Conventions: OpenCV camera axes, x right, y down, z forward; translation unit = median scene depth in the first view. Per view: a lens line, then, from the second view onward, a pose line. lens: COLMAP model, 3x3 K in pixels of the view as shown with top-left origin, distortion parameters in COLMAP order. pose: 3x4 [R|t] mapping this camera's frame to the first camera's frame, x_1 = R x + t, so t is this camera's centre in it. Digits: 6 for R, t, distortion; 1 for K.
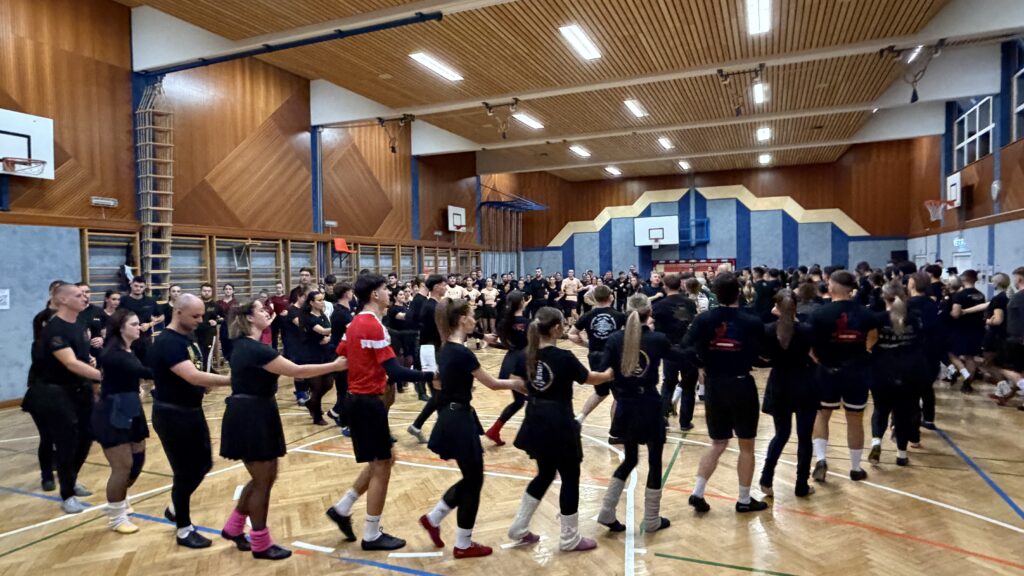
lens RADIAL K [[619.5, 0, 512.0], [0, 619.5, 292.2], [0, 0, 1]] dist [0.009825, 0.003449]
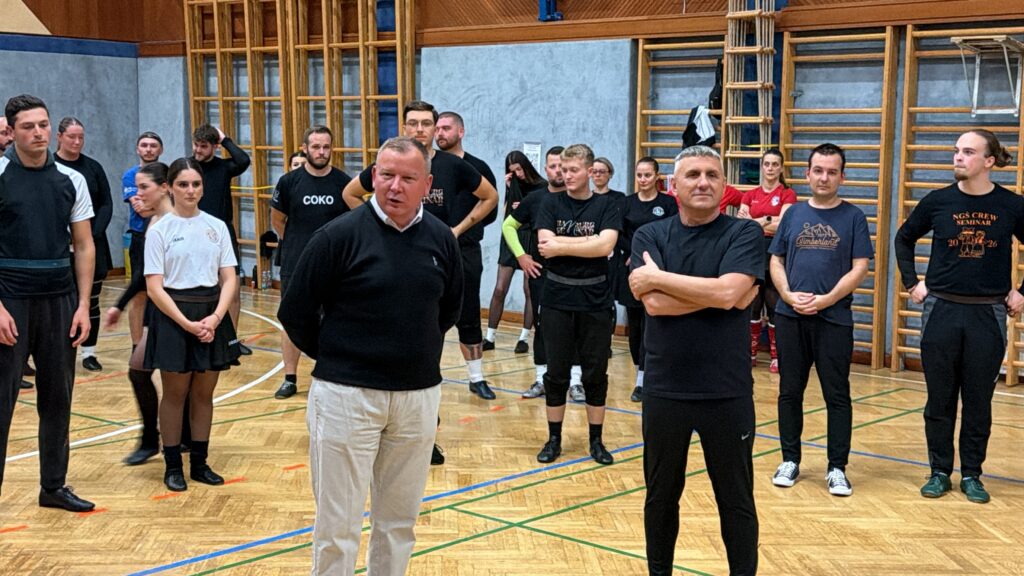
lens RADIAL K [[1417.0, 0, 511.7], [0, 1417.0, 289.2], [0, 0, 1]] dist [0.153575, 0.000000]
pose [[-0.333884, 0.116318, -0.935410, 0.322598], [-0.039937, 0.989720, 0.137326, -0.031306], [0.941768, 0.083209, -0.325806, 0.793988]]
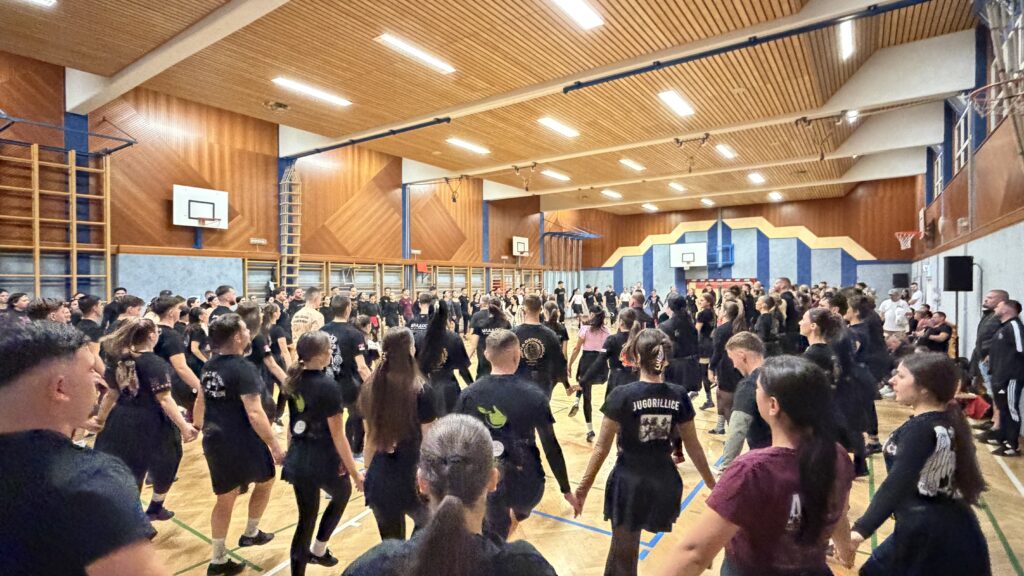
lens RADIAL K [[519.3, 0, 516.1], [0, 519.3, 289.9], [0, 0, 1]] dist [0.017020, 0.000178]
pose [[0.979903, 0.014973, -0.198913, 0.157680], [-0.019237, 0.999624, -0.019519, -0.005270], [0.198546, 0.022953, 0.979823, -0.103279]]
